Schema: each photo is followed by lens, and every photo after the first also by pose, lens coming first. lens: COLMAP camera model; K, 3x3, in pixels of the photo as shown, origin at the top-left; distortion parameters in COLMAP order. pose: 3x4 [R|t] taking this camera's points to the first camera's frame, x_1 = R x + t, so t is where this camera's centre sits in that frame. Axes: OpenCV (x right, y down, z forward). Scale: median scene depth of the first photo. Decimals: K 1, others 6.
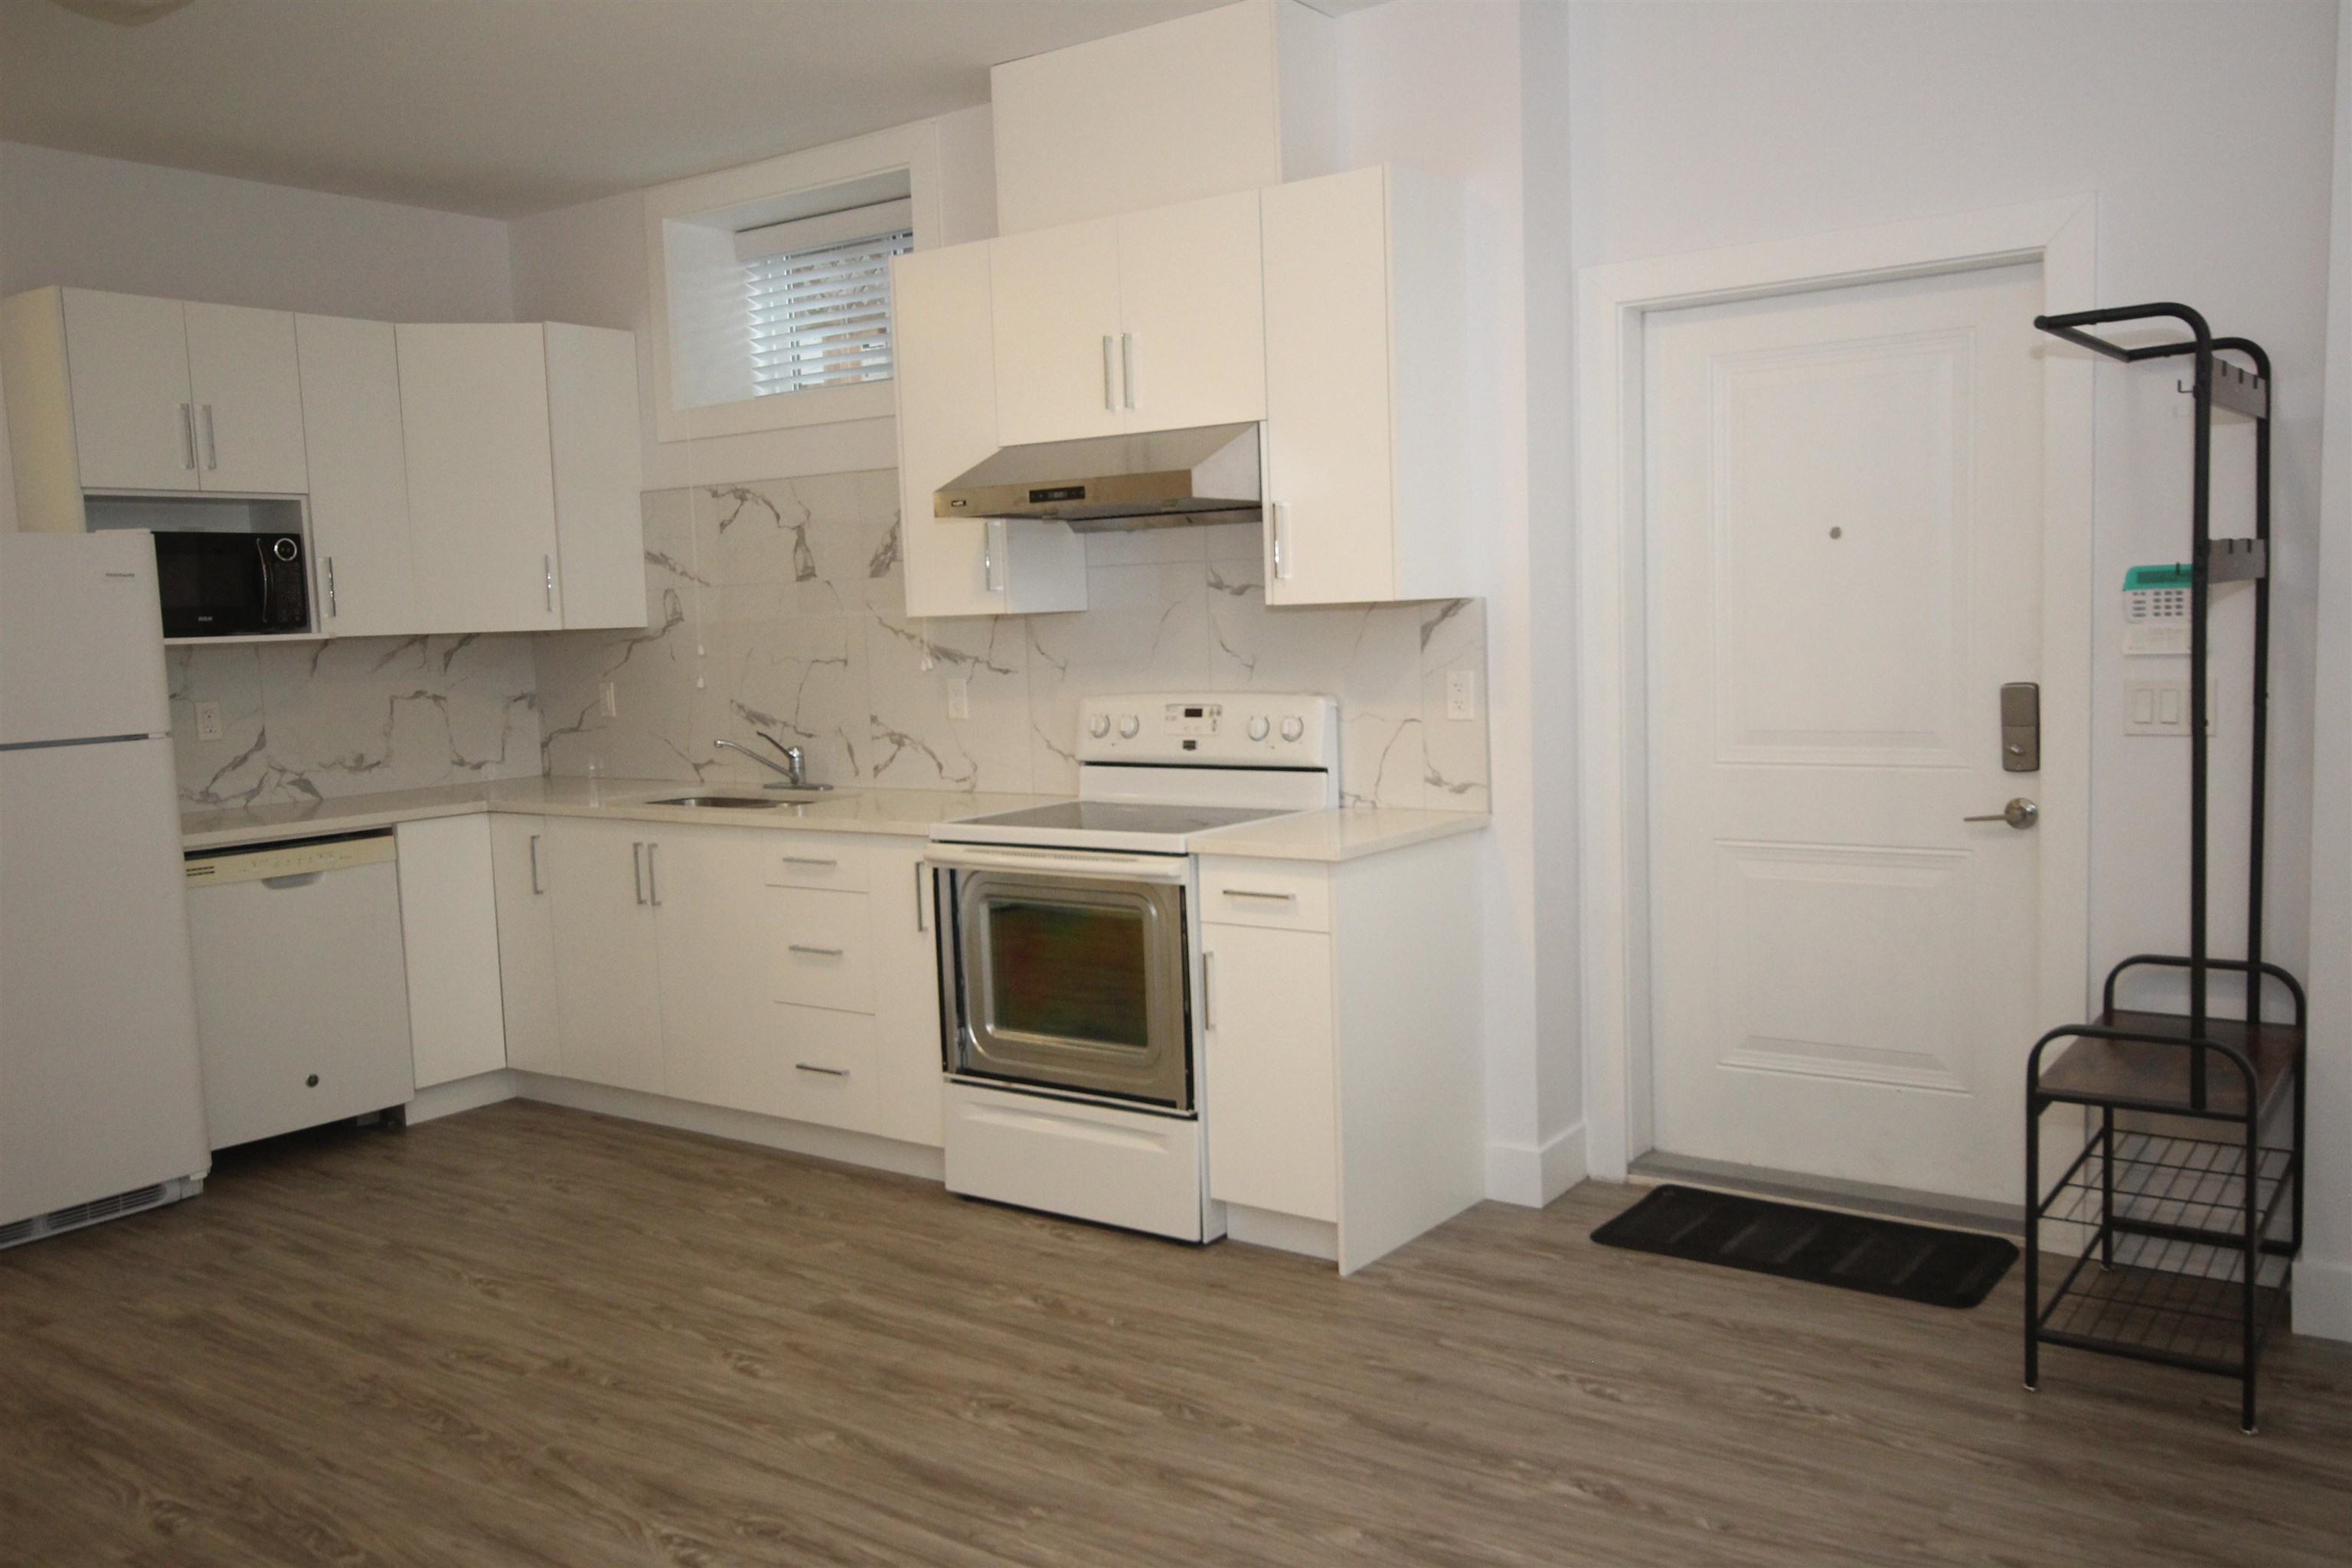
lens RADIAL K [[1889.0, 0, 1176.0], [0, 1889.0, 784.0], [0, 0, 1]] dist [-0.002095, 0.053704]
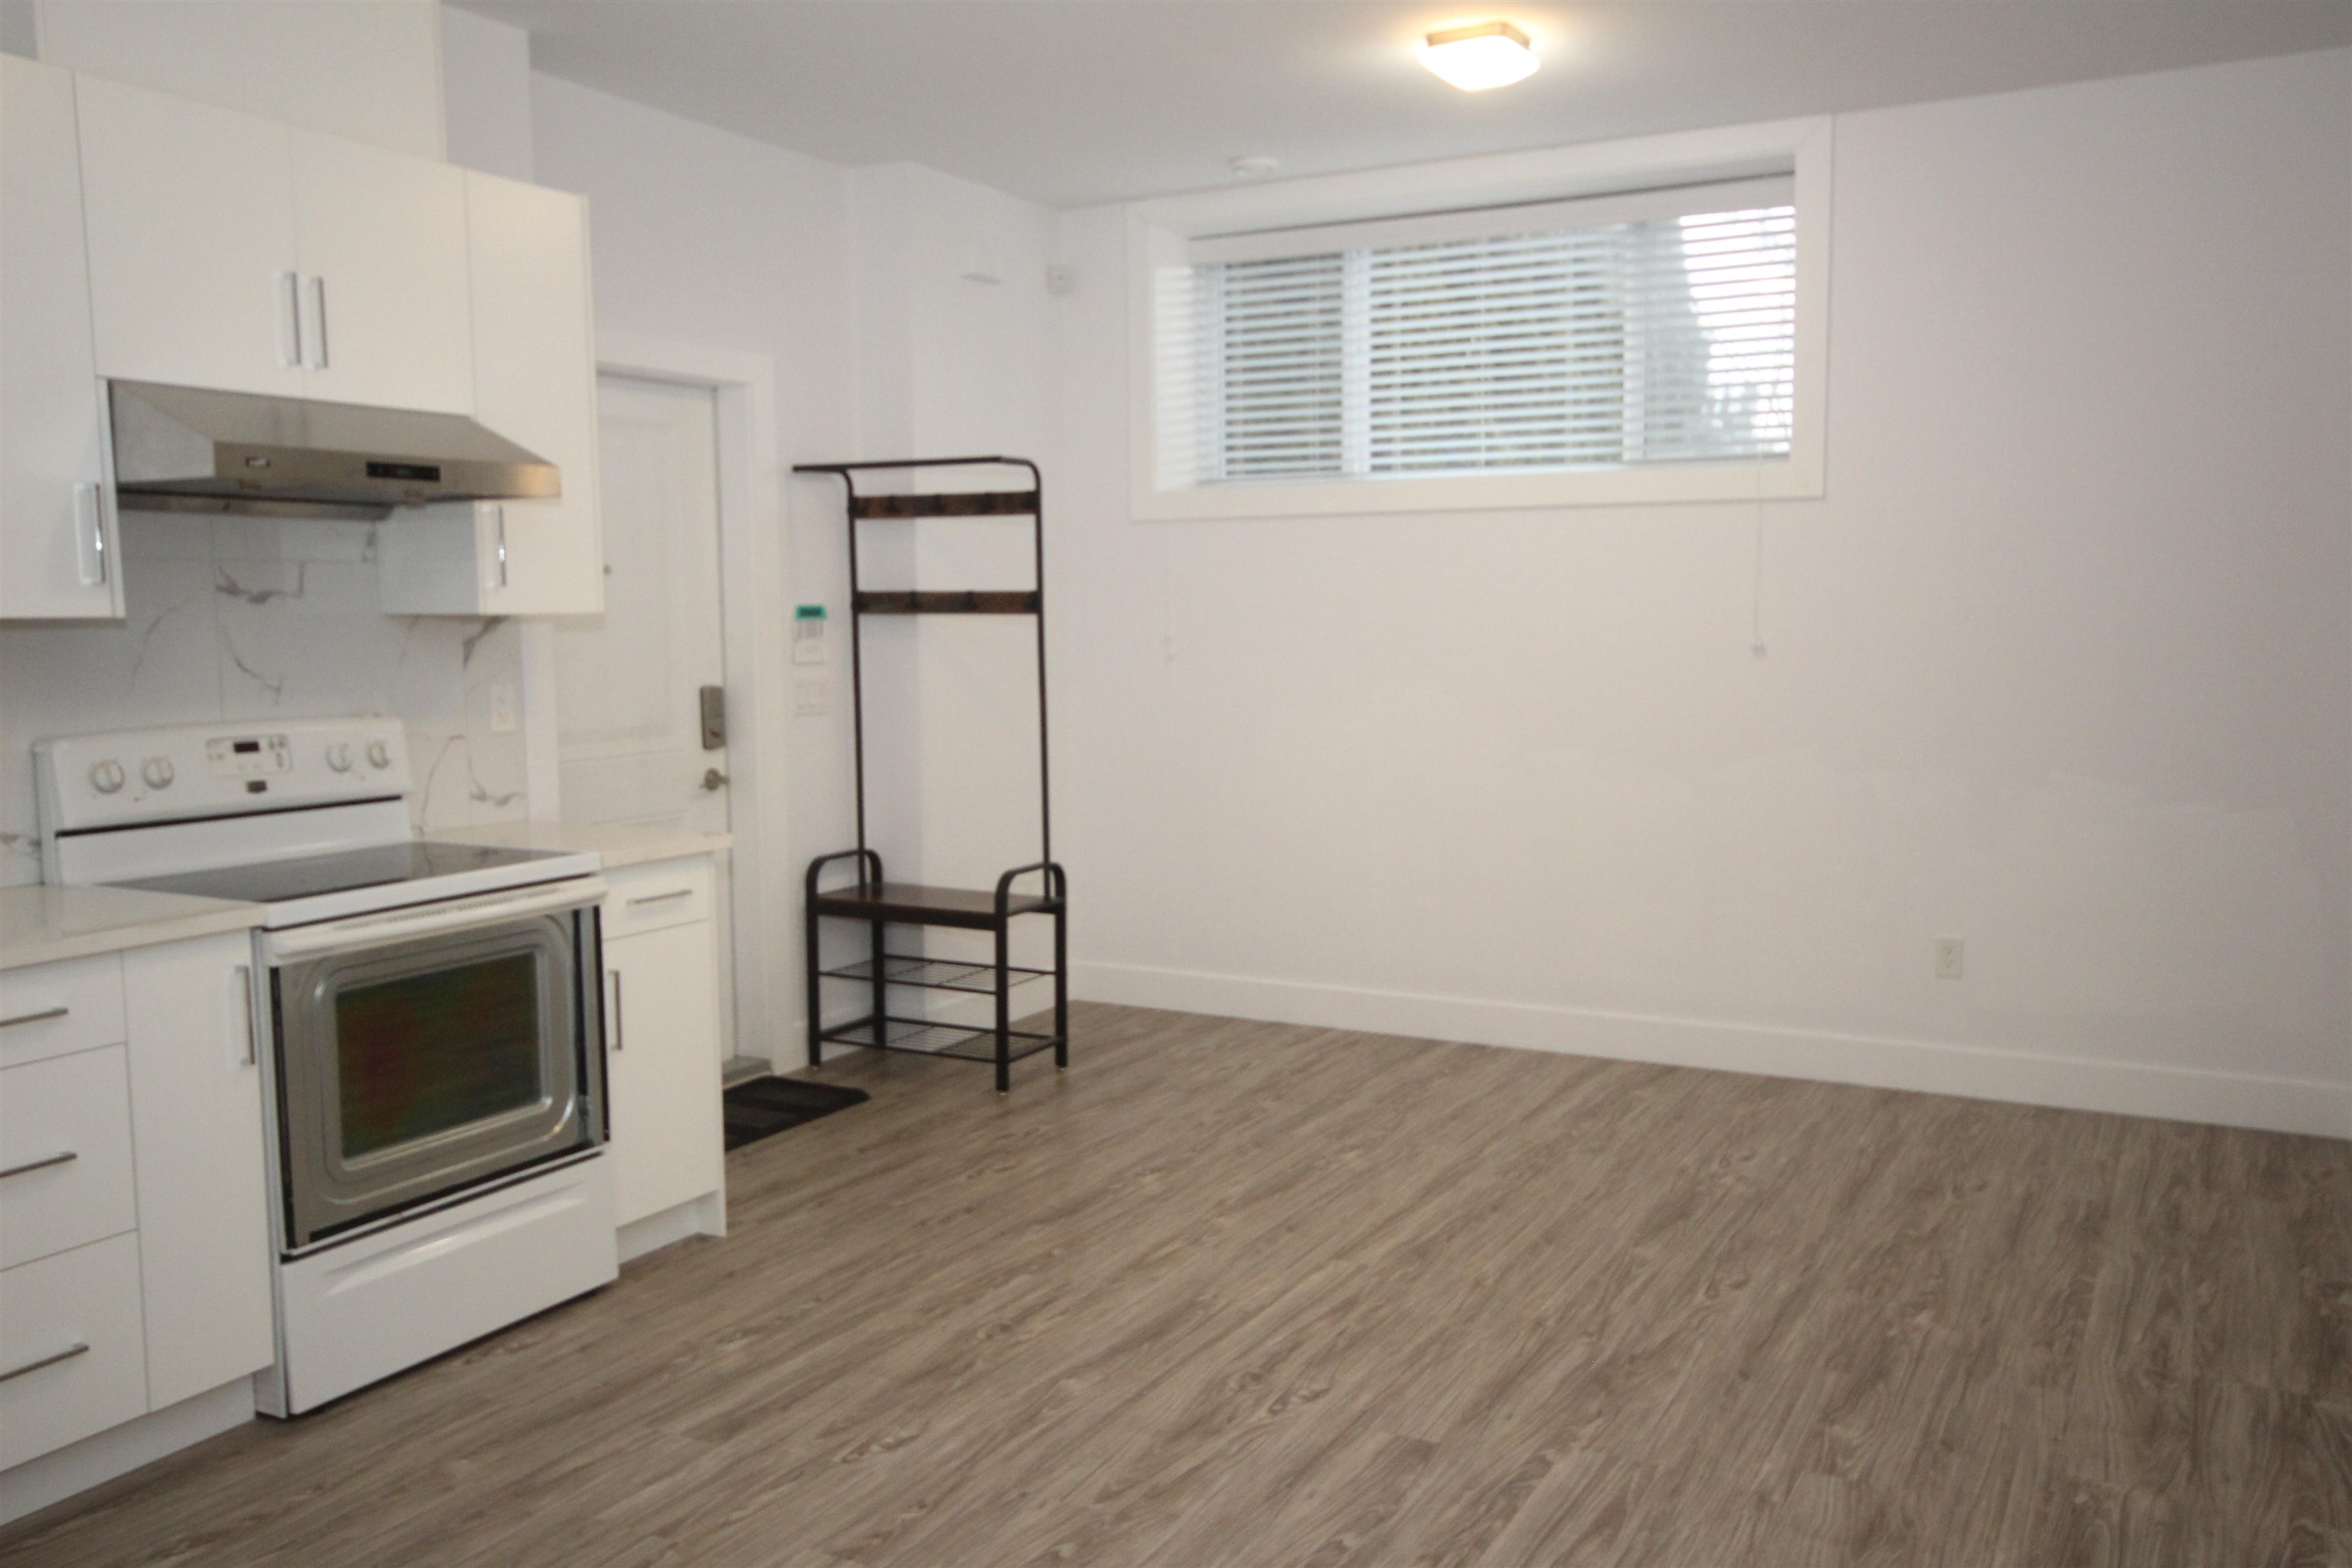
lens RADIAL K [[1889.0, 0, 1176.0], [0, 1889.0, 784.0], [0, 0, 1]] dist [-0.002095, 0.053704]
pose [[-0.115530, -0.058900, 0.991556, -1.052442], [0.105807, 0.991831, 0.071244, -0.047534], [-0.987653, 0.113144, -0.108354, 0.879901]]
